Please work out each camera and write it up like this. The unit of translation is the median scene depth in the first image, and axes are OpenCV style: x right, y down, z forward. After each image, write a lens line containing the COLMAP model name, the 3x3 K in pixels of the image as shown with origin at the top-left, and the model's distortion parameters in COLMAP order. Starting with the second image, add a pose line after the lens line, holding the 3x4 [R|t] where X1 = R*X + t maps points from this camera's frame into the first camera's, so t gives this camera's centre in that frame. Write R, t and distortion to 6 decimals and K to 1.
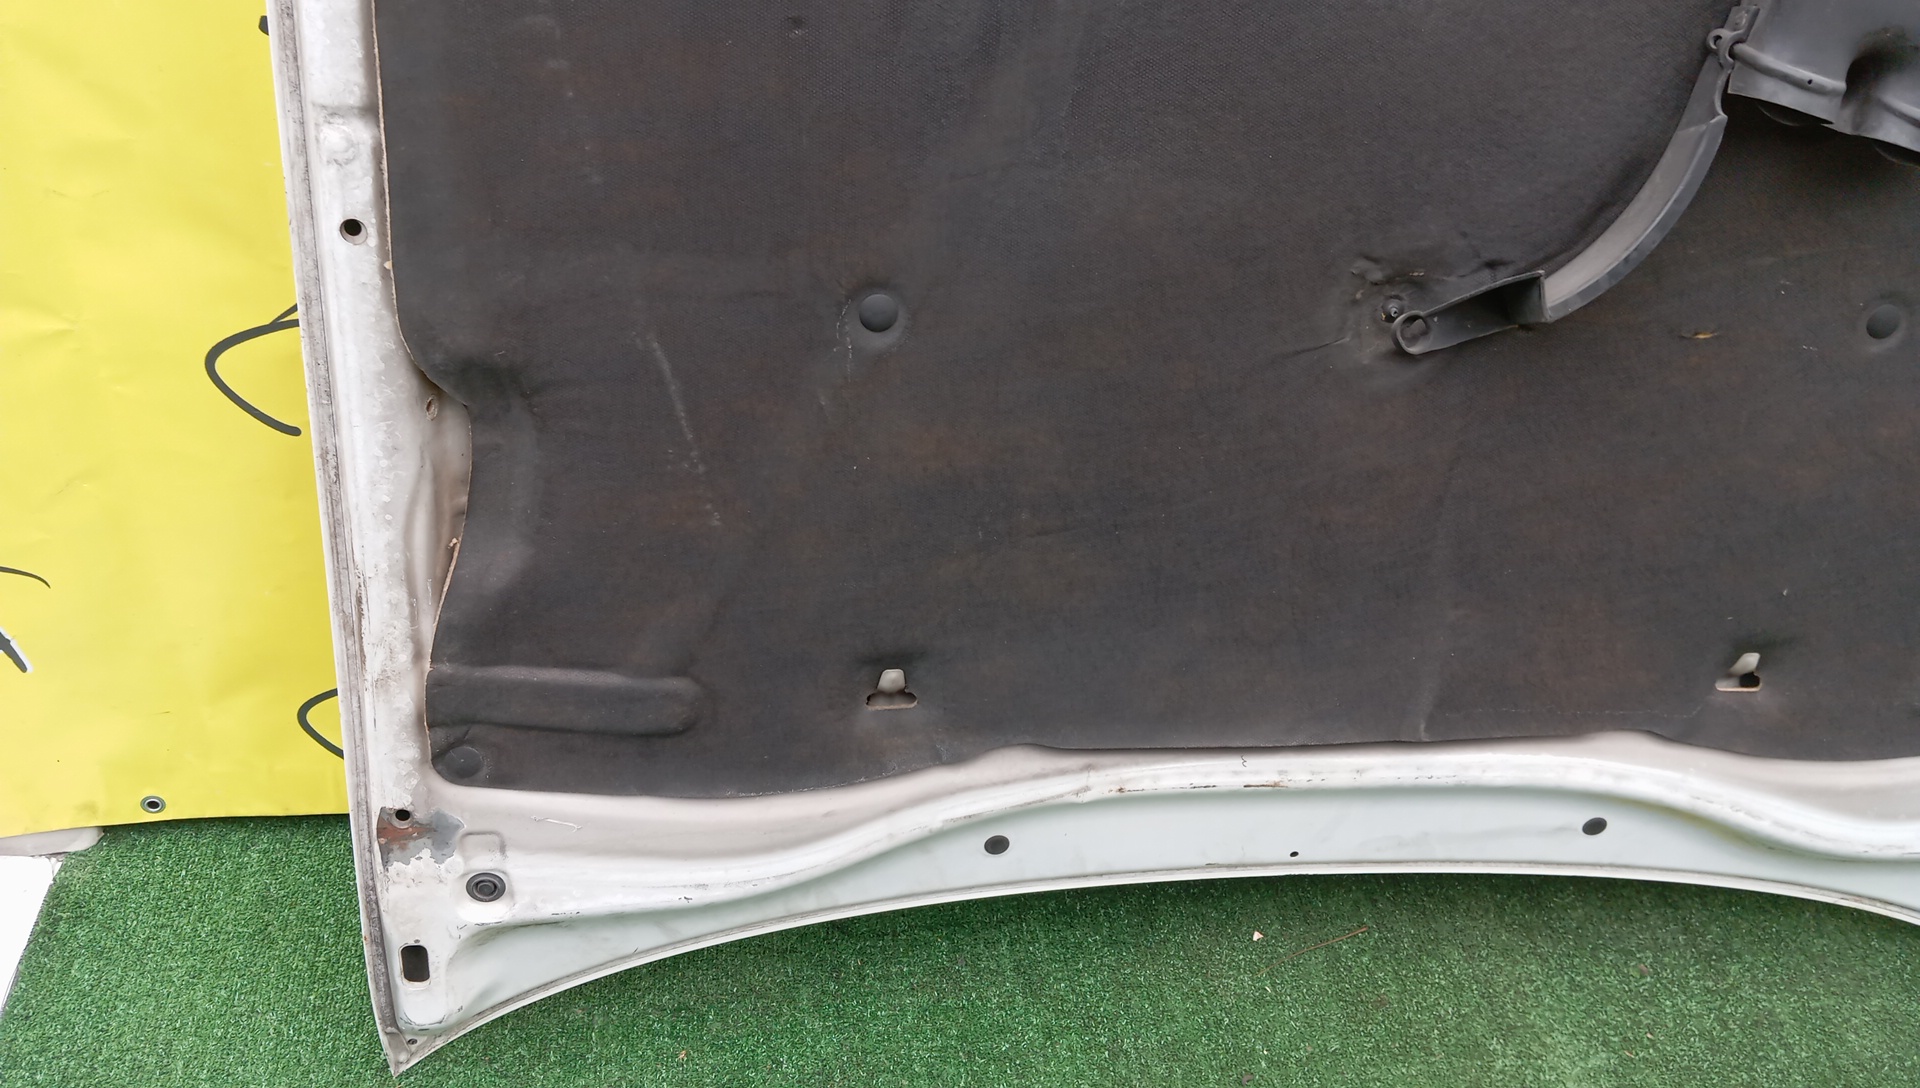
lens RADIAL K [[1583.0, 0, 955.3], [0, 1583.0, 552.8], [0, 0, 1]] dist [0.084563, -0.171360]
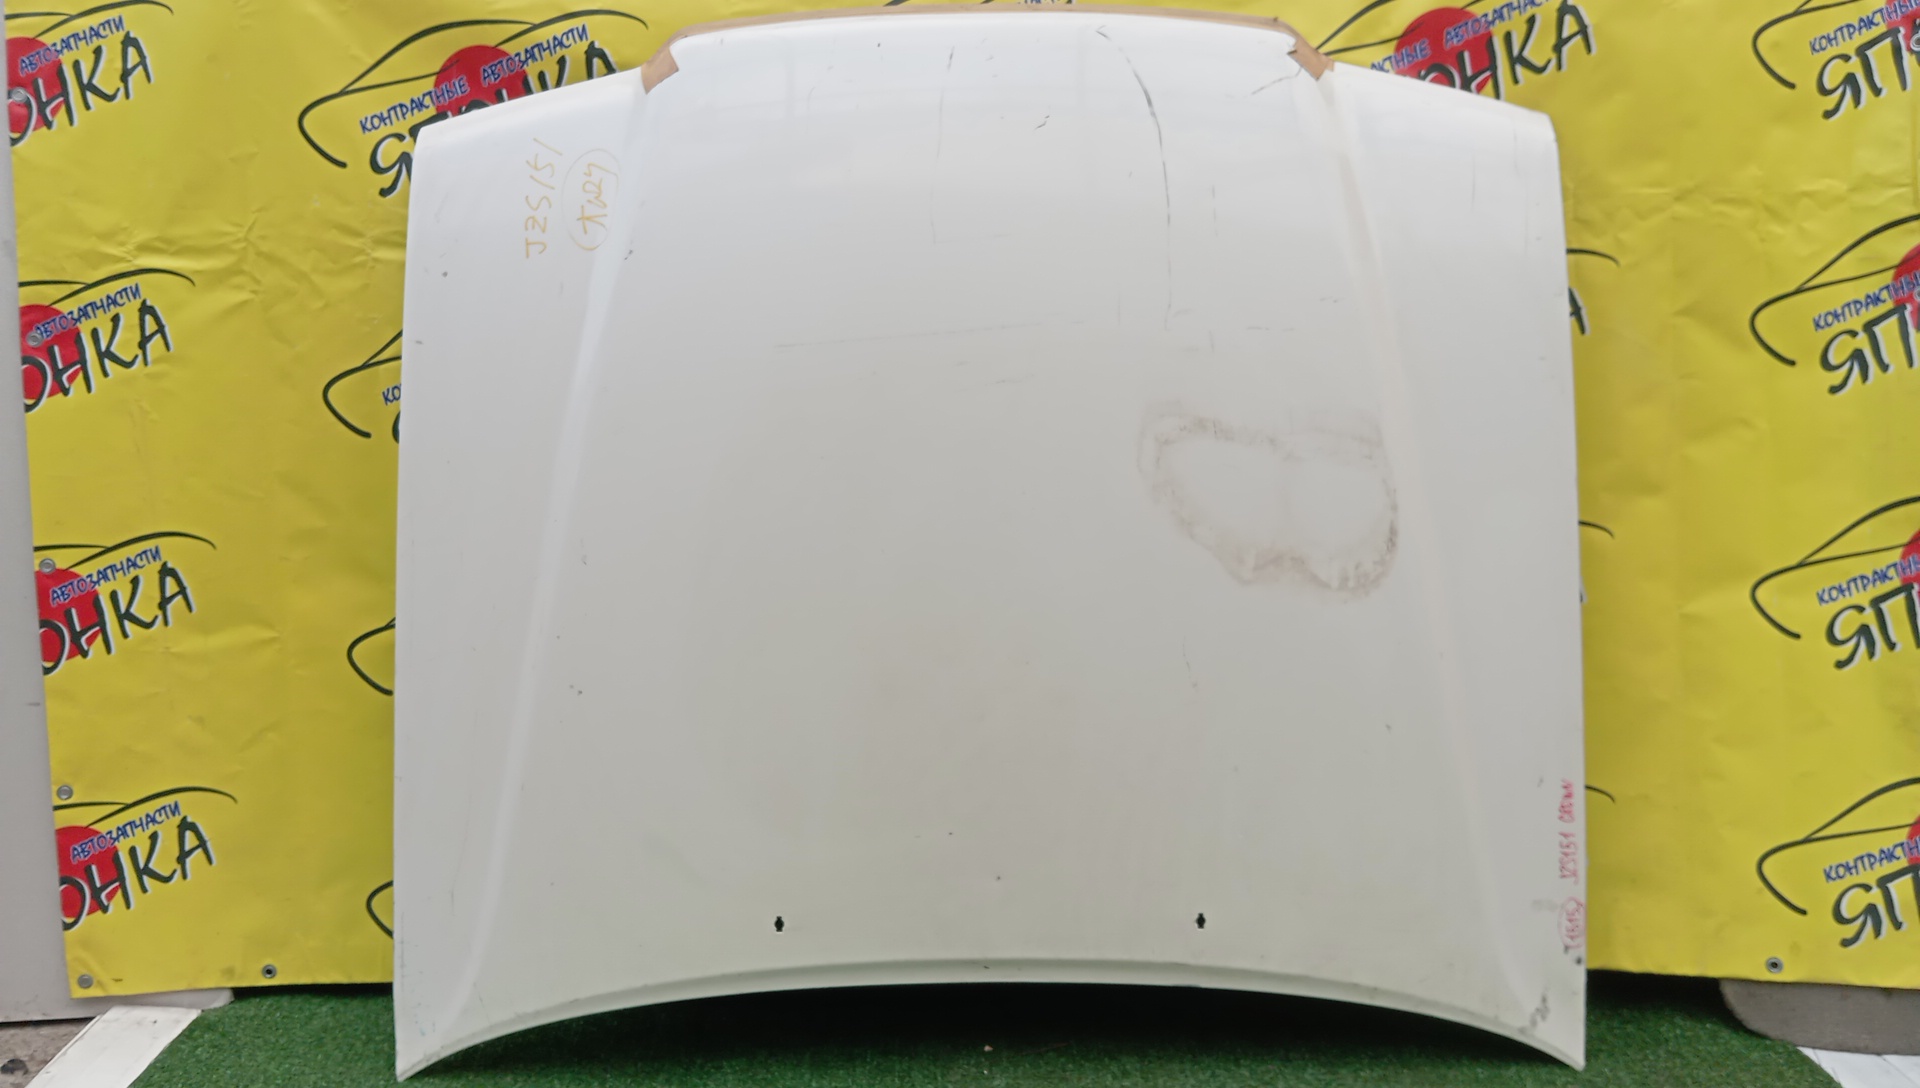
lens RADIAL K [[1583.0, 0, 932.7], [0, 1583.0, 528.1], [0, 0, 1]] dist [0.084563, -0.171360]
pose [[0.990554, -0.070285, -0.117743, 0.367309], [0.003335, 0.870745, -0.491724, 0.576695], [0.137085, 0.486686, 0.862754, -0.483307]]
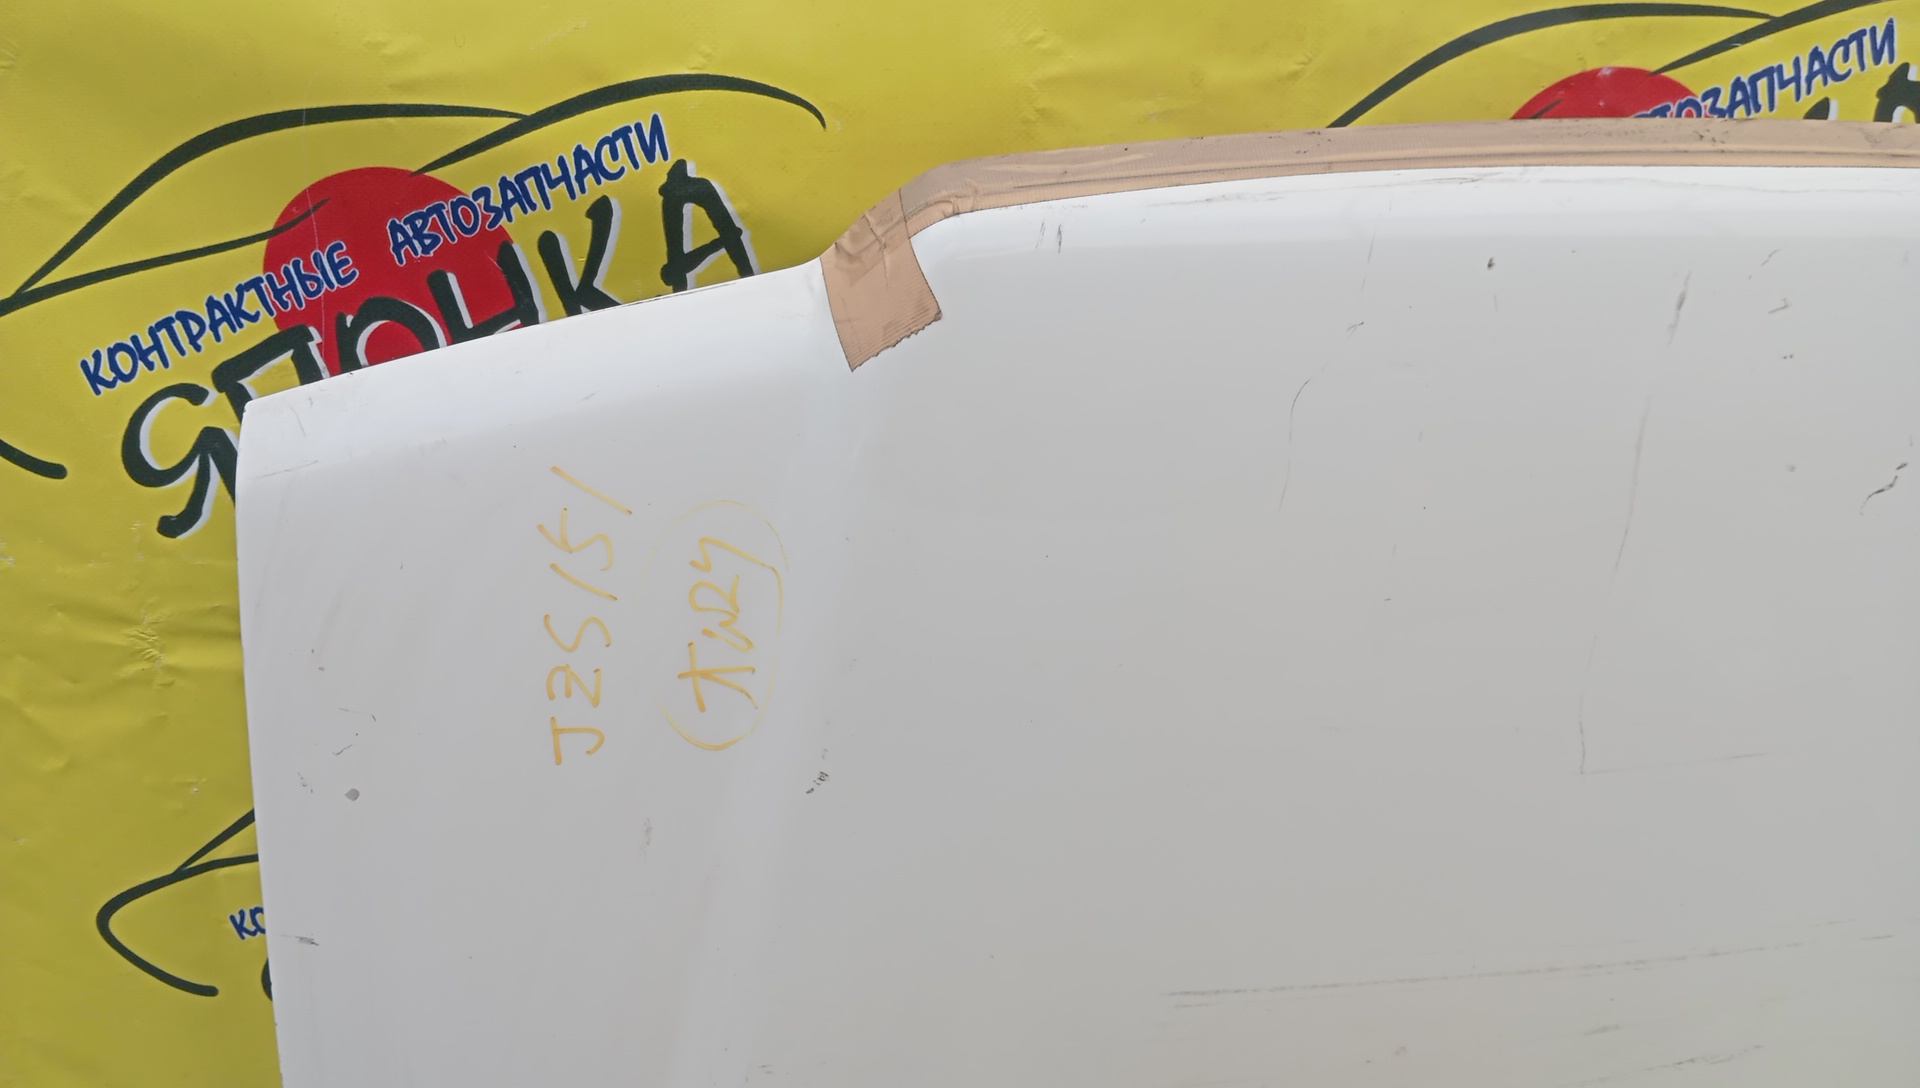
lens RADIAL K [[1583.0, 0, 953.1], [0, 1583.0, 540.1], [0, 0, 1]] dist [0.084563, -0.171360]
pose [[0.997196, -0.033780, -0.066776, 0.030233], [0.021840, 0.984843, -0.172067, -0.344561], [0.071576, 0.170126, 0.982819, 0.025254]]
